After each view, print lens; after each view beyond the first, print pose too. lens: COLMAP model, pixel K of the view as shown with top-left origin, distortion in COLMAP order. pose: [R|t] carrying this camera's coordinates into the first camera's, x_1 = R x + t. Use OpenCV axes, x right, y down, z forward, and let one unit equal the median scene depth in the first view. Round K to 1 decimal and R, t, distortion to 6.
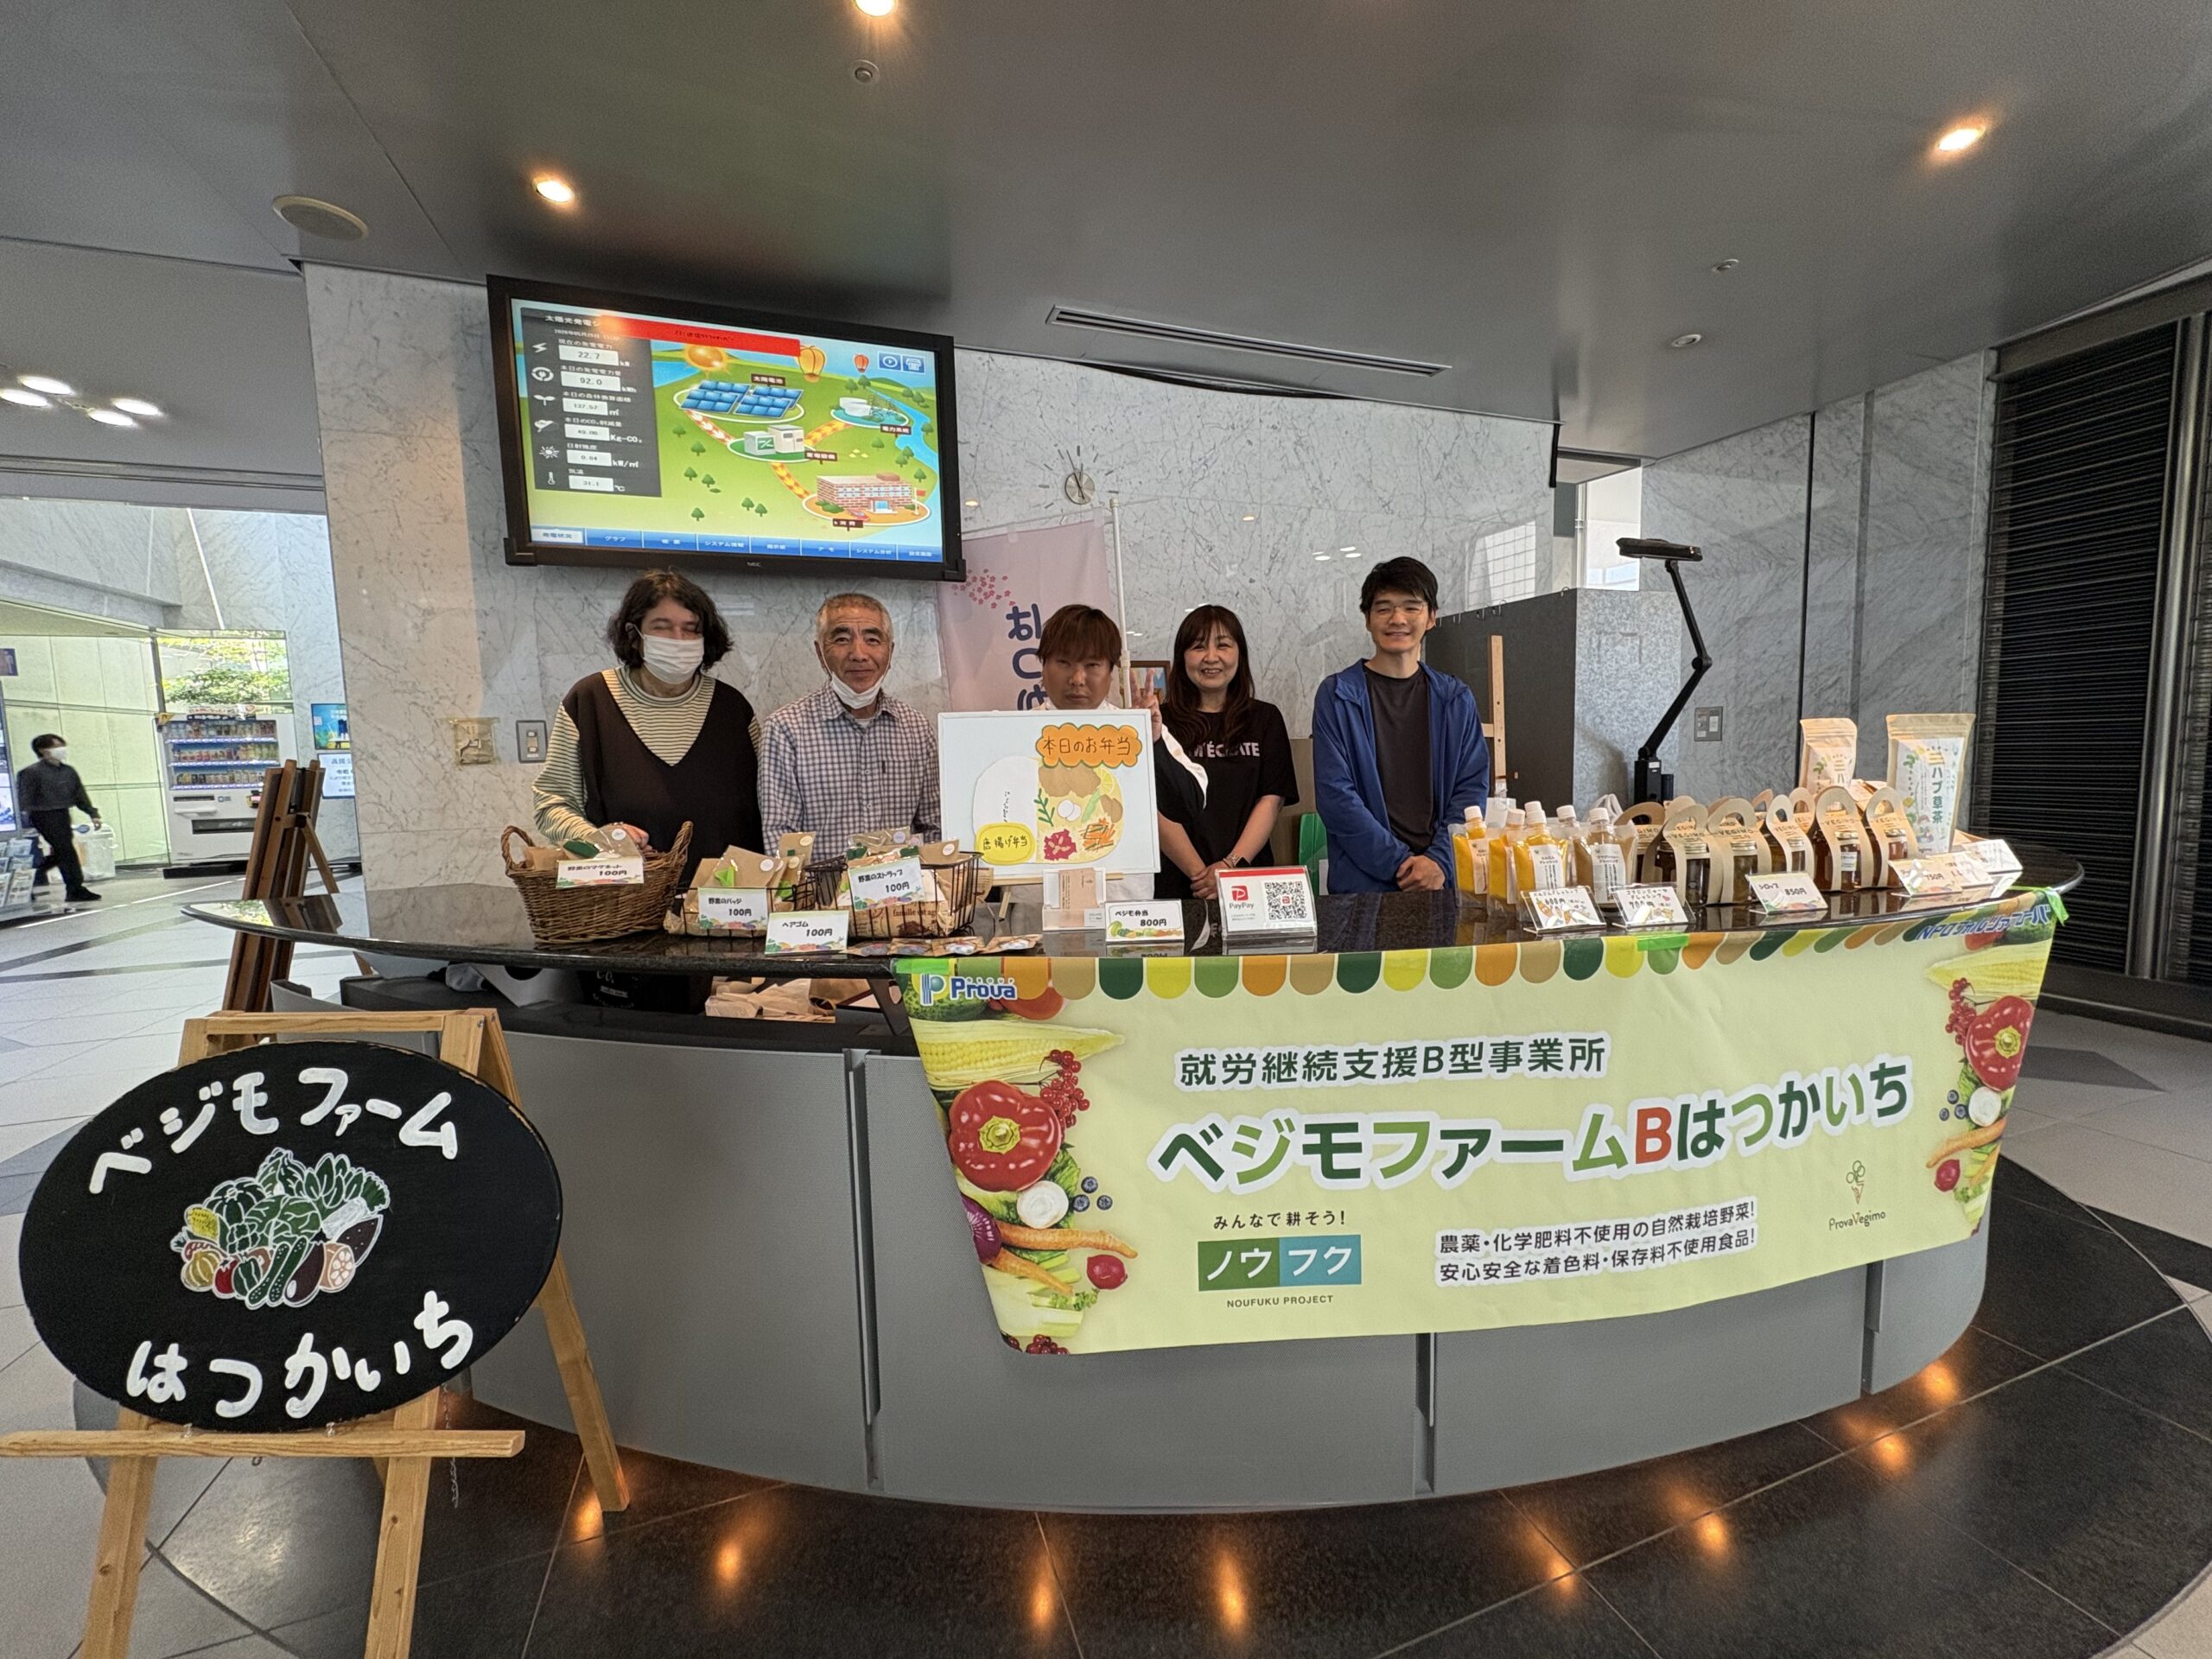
lens RADIAL K [[883.6, 0, 1099.4], [0, 883.6, 834.4], [0, 0, 1]] dist [0.002538, 0.000127]
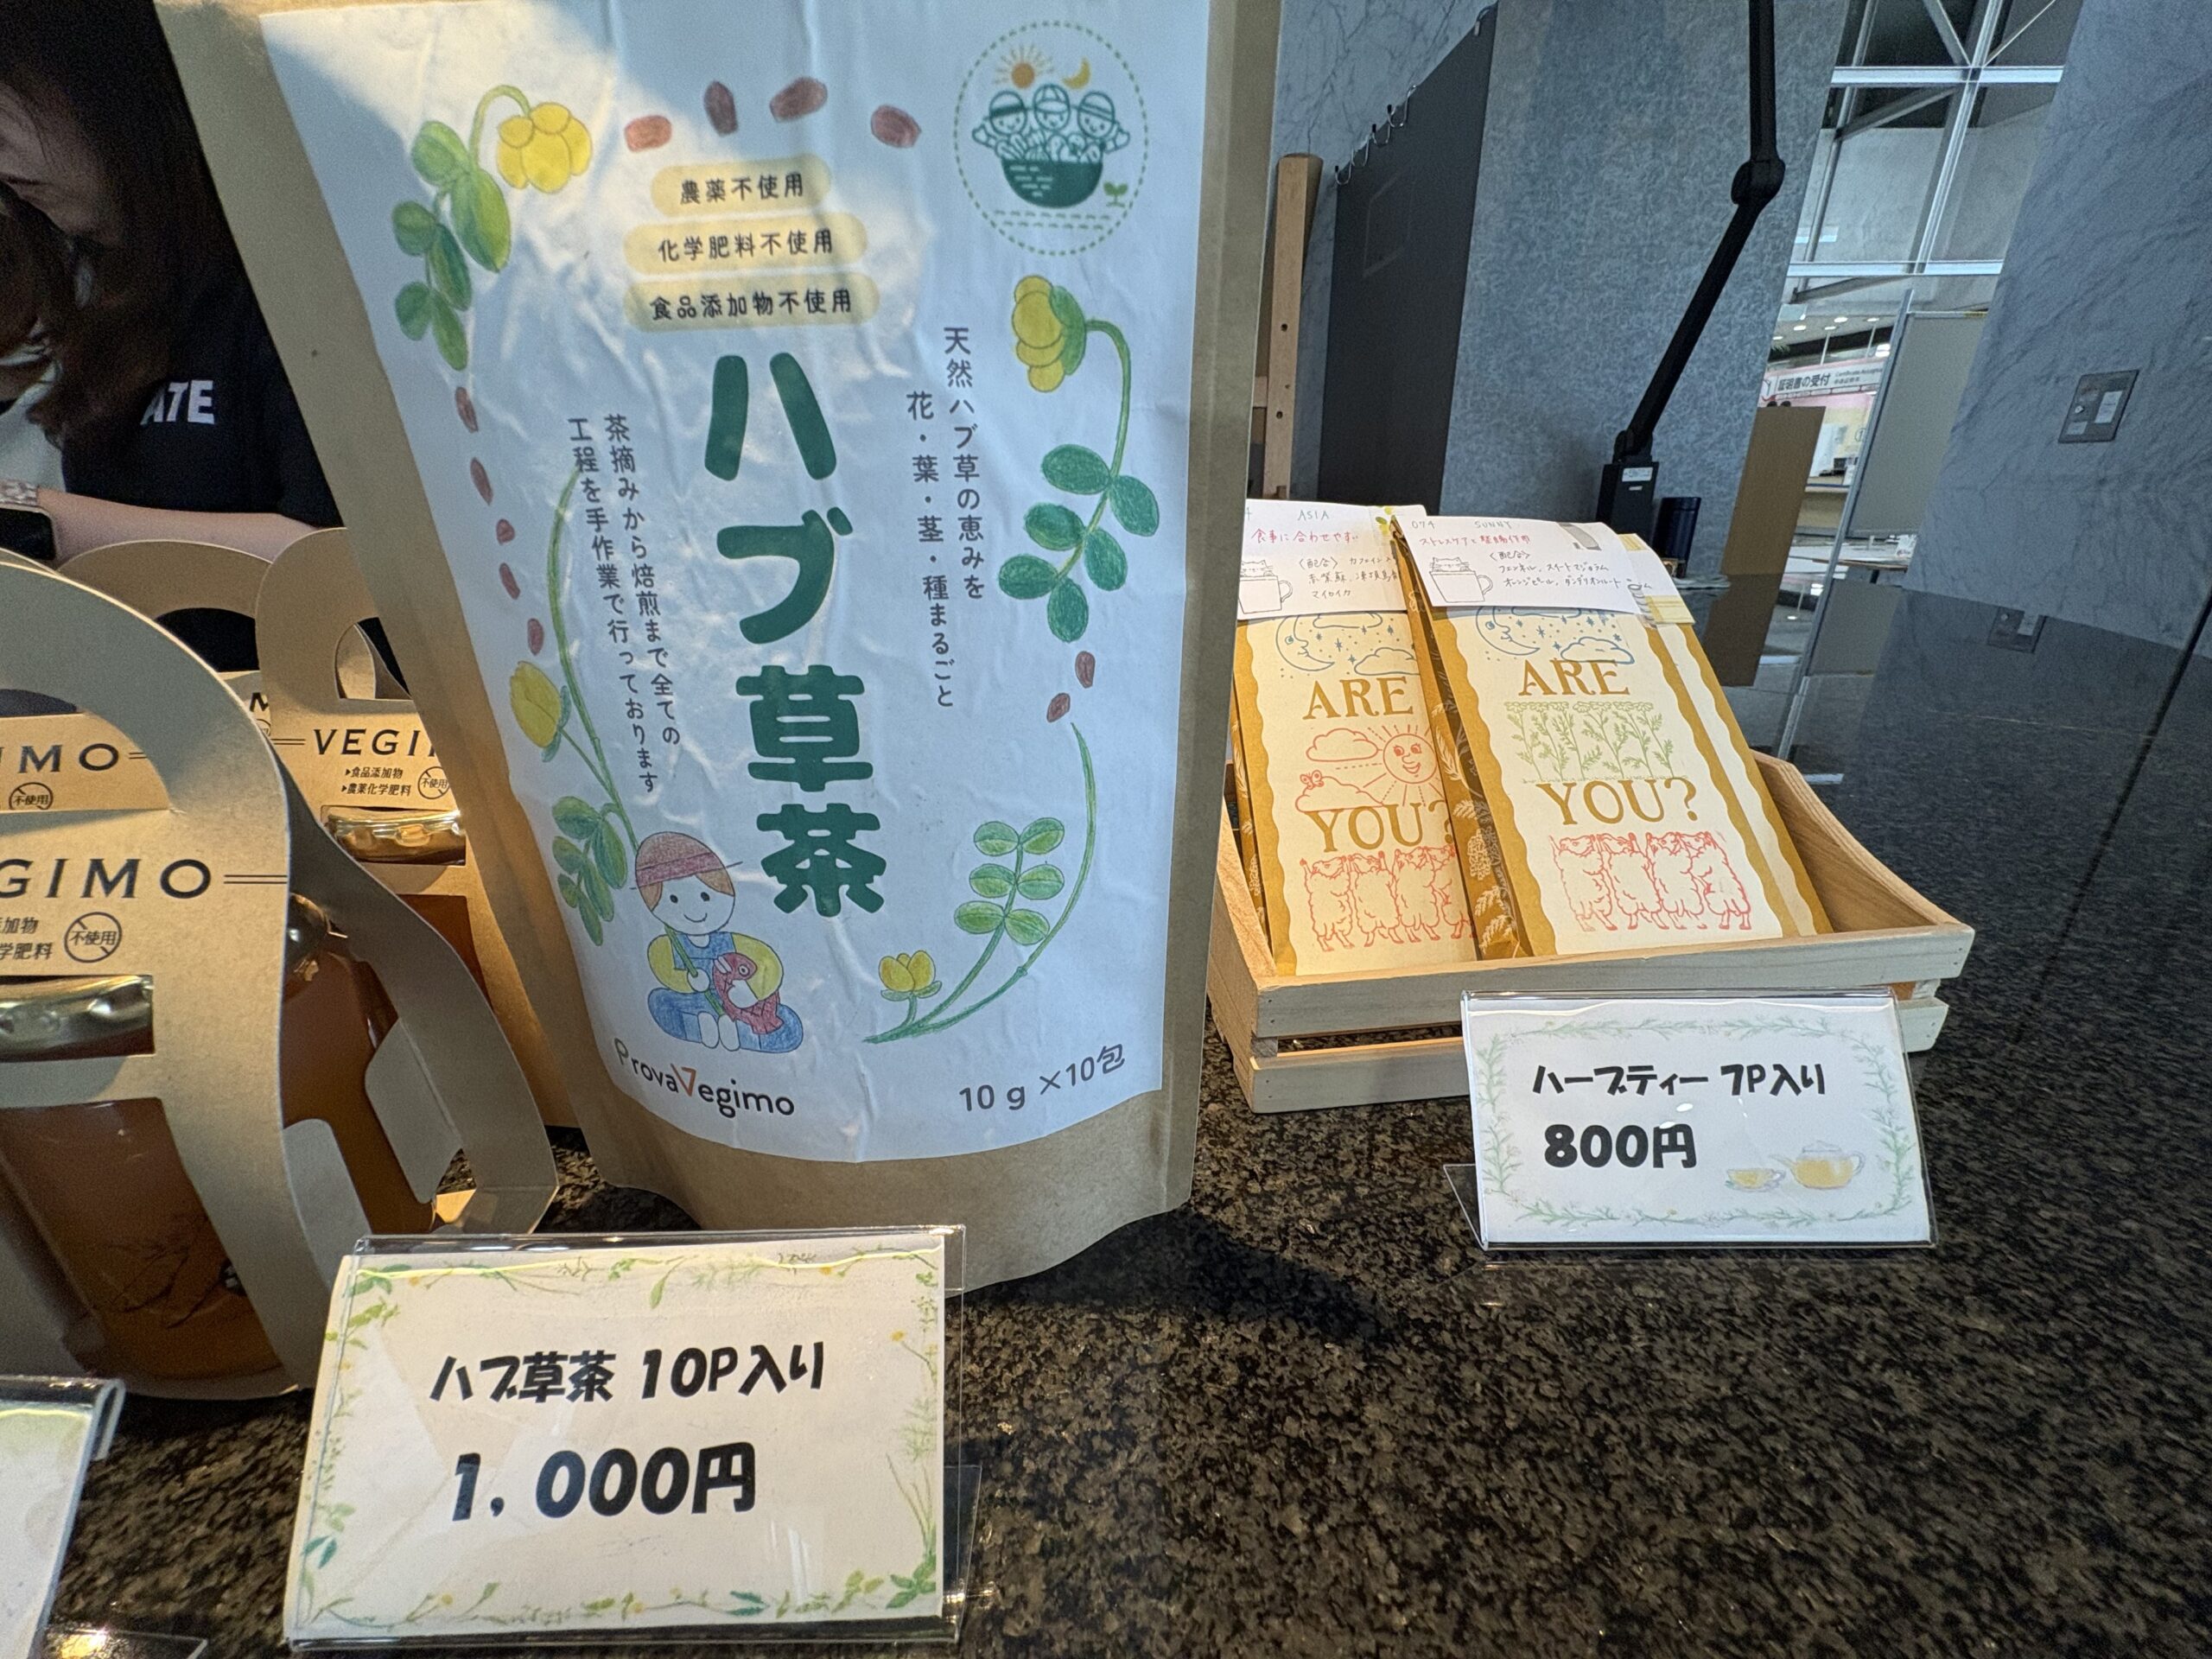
lens RADIAL K [[883.6, 0, 1107.7], [0, 883.6, 832.2], [0, 0, 1]] dist [0.002538, 0.000127]
pose [[0.955662, 0.122276, -0.267878, 0.516313], [-0.038698, 0.953971, 0.297392, -0.029054], [0.291911, -0.273840, 0.916406, 0.466339]]
